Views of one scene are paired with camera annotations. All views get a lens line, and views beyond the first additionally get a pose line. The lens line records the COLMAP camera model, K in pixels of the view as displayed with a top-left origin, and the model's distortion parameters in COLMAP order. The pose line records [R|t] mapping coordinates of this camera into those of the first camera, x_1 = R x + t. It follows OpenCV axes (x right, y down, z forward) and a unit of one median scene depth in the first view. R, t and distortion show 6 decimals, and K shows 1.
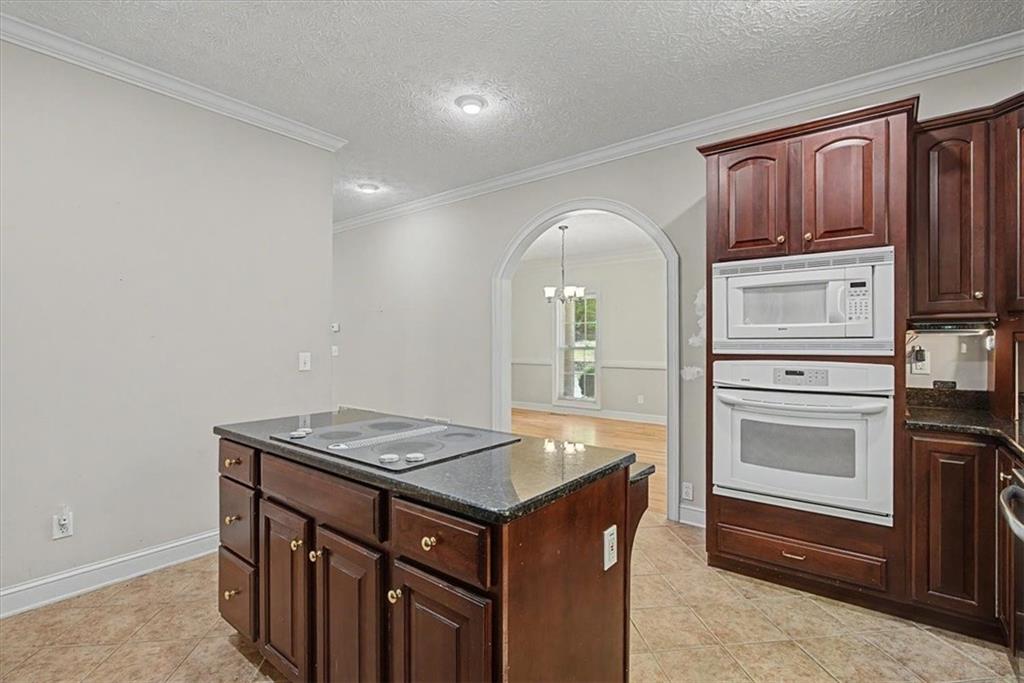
lens RADIAL K [[466.5, 0, 506.0], [0, 466.5, 342.2], [0, 0, 1]] dist [-0.007867, 0.003666]
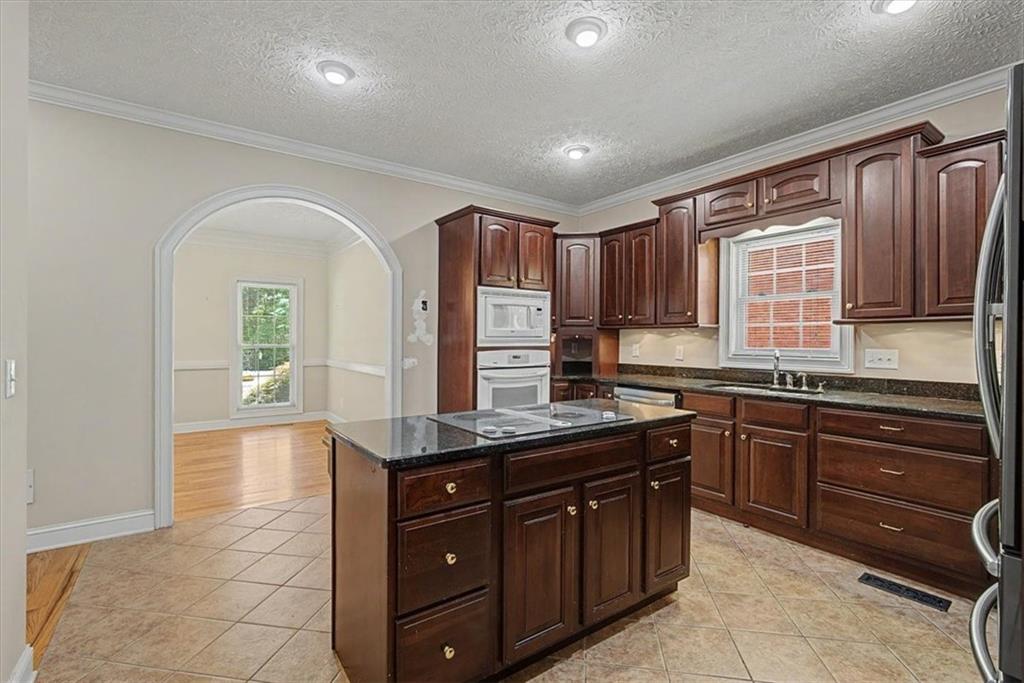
lens RADIAL K [[466.5, 0, 503.5], [0, 466.5, 338.1], [0, 0, 1]] dist [-0.007867, 0.003666]
pose [[0.279734, 0.001544, 0.960076, -1.027545], [-0.002410, 0.999997, -0.000906, -0.001784], [-0.960075, -0.002060, 0.279737, 0.541003]]
